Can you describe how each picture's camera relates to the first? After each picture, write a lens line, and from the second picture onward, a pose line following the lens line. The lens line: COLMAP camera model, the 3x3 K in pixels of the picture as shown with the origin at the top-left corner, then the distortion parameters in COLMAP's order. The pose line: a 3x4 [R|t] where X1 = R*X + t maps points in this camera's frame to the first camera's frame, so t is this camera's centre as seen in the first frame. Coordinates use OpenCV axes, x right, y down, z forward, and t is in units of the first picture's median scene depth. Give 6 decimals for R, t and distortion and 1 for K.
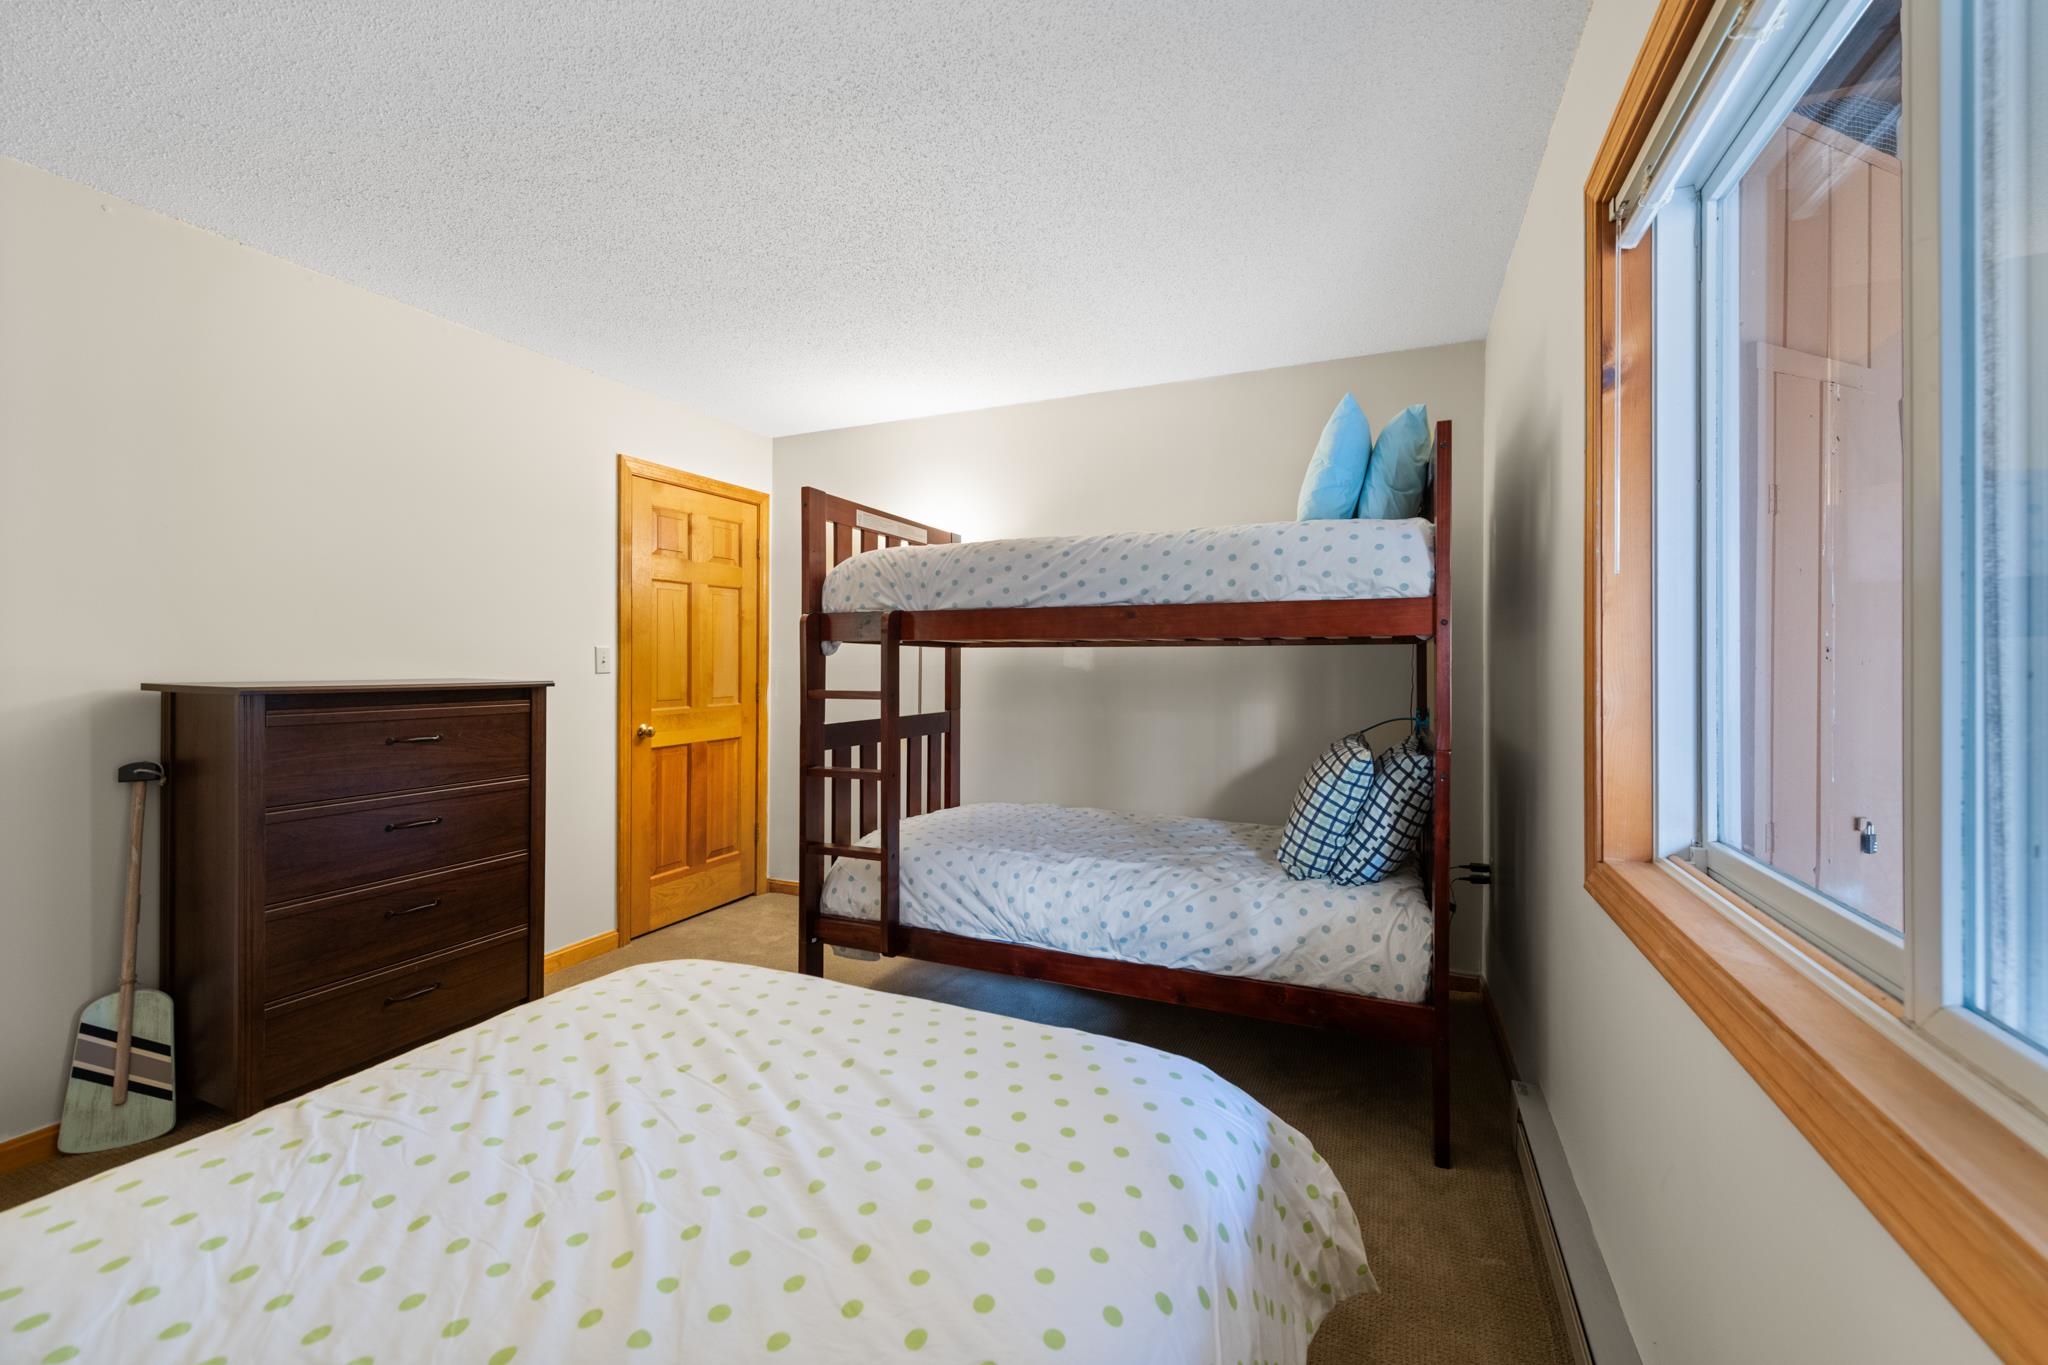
lens RADIAL K [[796.2, 0, 1033.9], [0, 796.2, 665.3], [0, 0, 1]] dist [-0.000633, -0.000223]
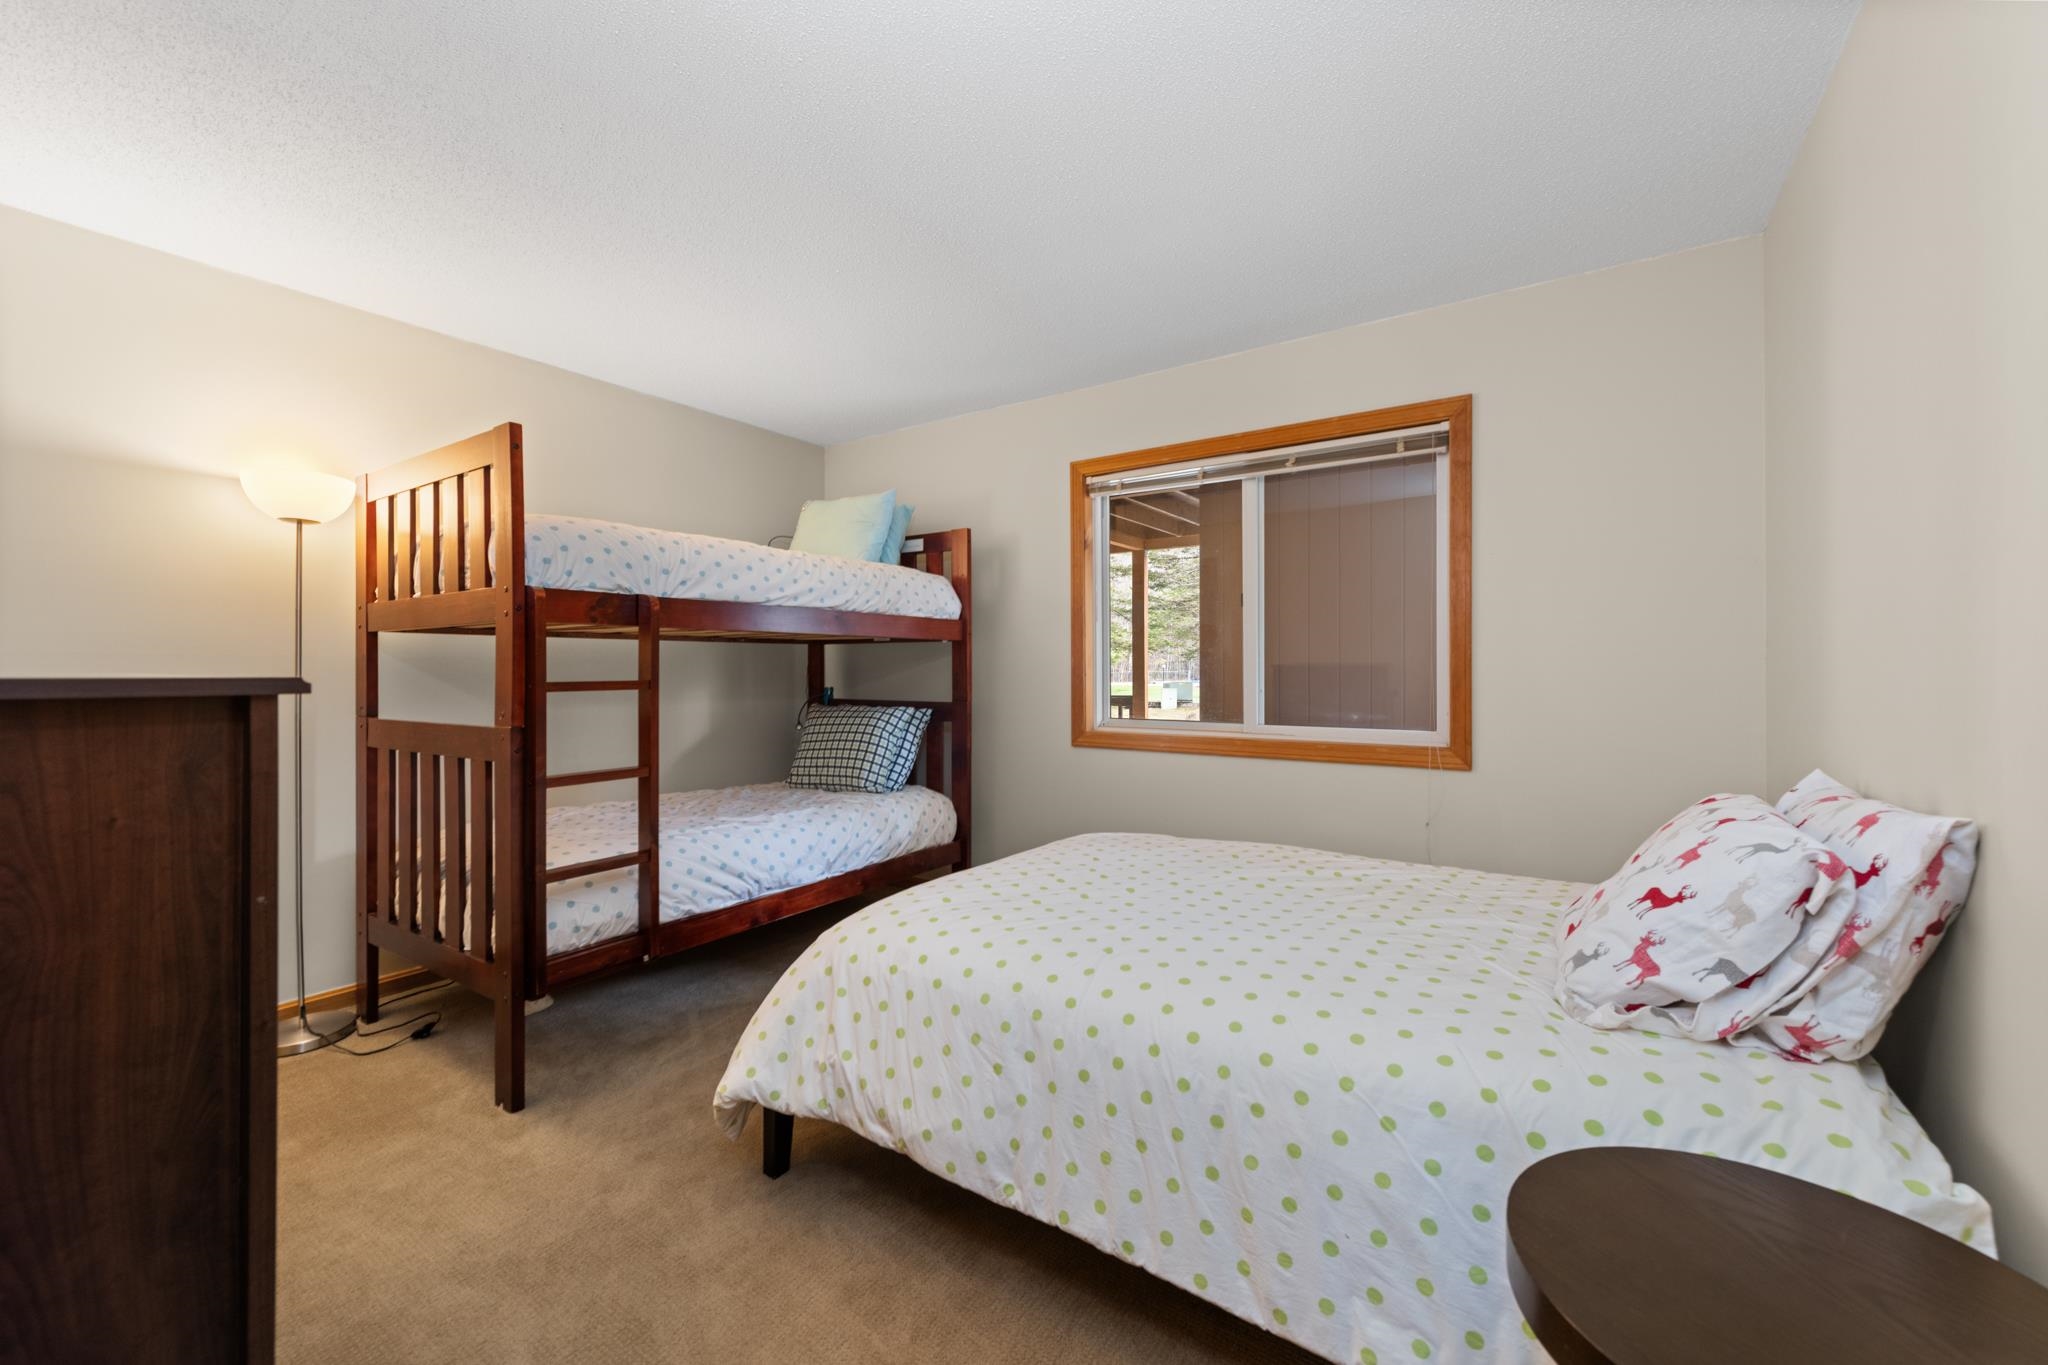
lens RADIAL K [[796.2, 0, 1033.9], [0, 796.2, 665.3], [0, 0, 1]] dist [-0.000633, -0.000223]
pose [[0.190098, 0.000981, 0.981765, -1.157234], [0.006509, 0.999976, -0.002259, 0.022822], [-0.981744, 0.006819, 0.190087, 0.424146]]
